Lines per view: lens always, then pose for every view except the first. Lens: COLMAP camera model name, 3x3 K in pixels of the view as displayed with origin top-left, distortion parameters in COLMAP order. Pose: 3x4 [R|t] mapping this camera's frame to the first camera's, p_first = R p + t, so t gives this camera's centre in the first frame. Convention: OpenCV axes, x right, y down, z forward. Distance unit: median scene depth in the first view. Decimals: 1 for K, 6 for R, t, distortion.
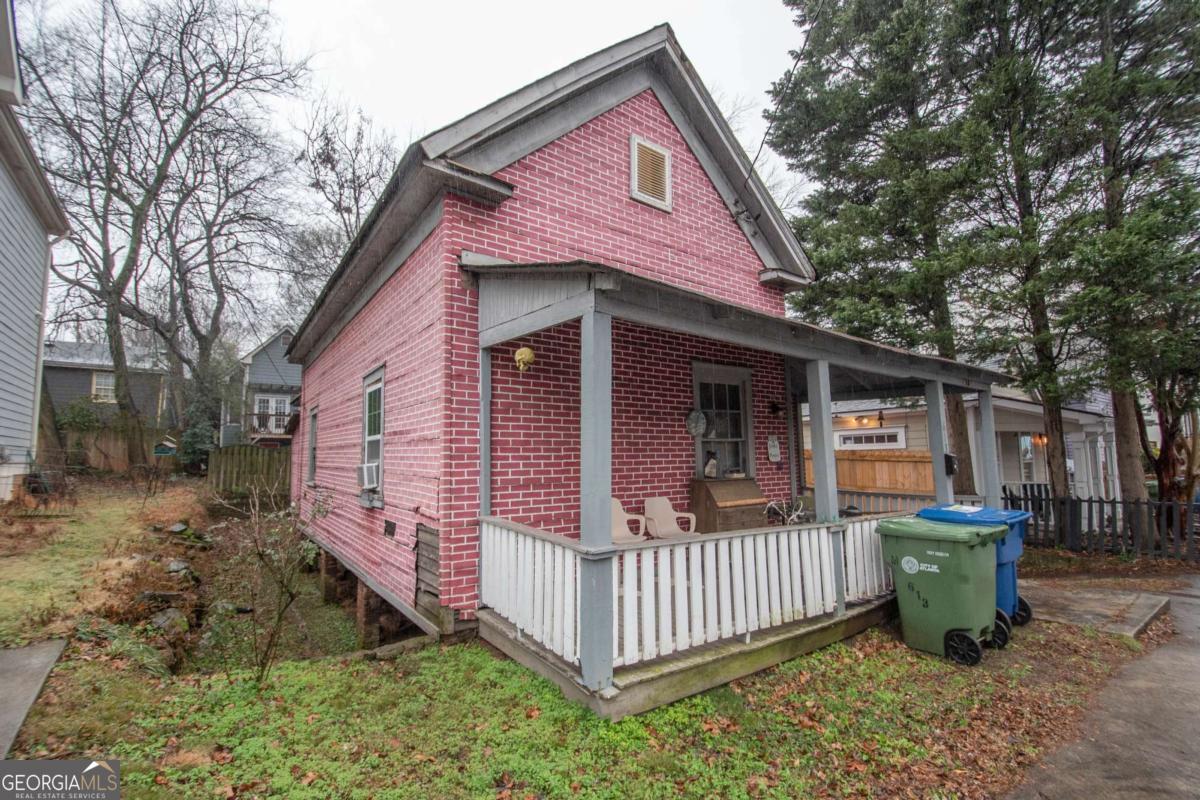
lens RADIAL K [[530.2, 0, 599.6], [0, 530.2, 399.4], [0, 0, 1]] dist [-0.003869, -0.000473]
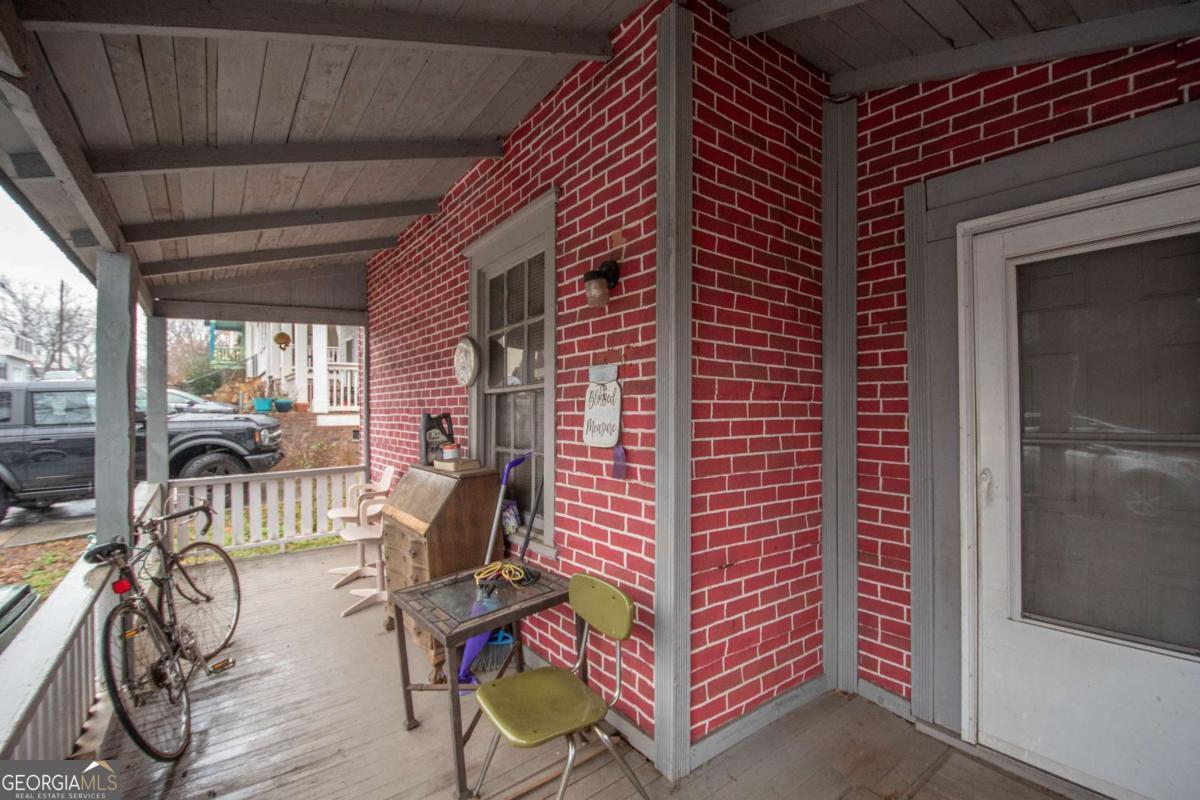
lens RADIAL K [[530.2, 0, 604.9], [0, 530.2, 408.5], [0, 0, 1]] dist [-0.003869, -0.000473]
pose [[-0.016889, 0.010210, -0.999805, 0.756593], [0.115866, 0.993231, 0.008186, 0.107969], [0.993121, -0.115705, -0.017957, 1.186518]]
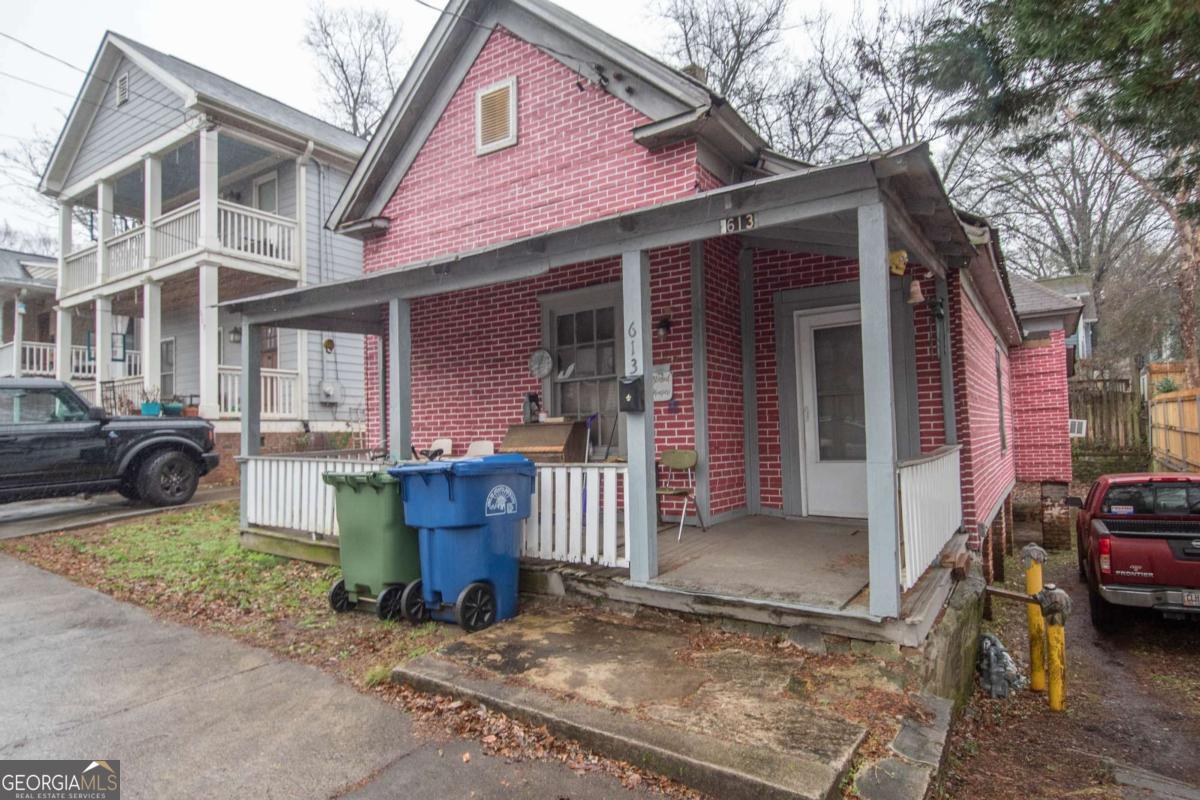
lens RADIAL K [[657.5, 0, 595.3], [0, 657.5, 398.1], [0, 0, 1]] dist [0.008880, 0.000540]
pose [[0.306313, -0.043549, -0.950934, 1.336015], [0.125492, 0.992082, -0.005010, 0.125107], [0.943623, -0.117800, 0.309353, 0.758210]]
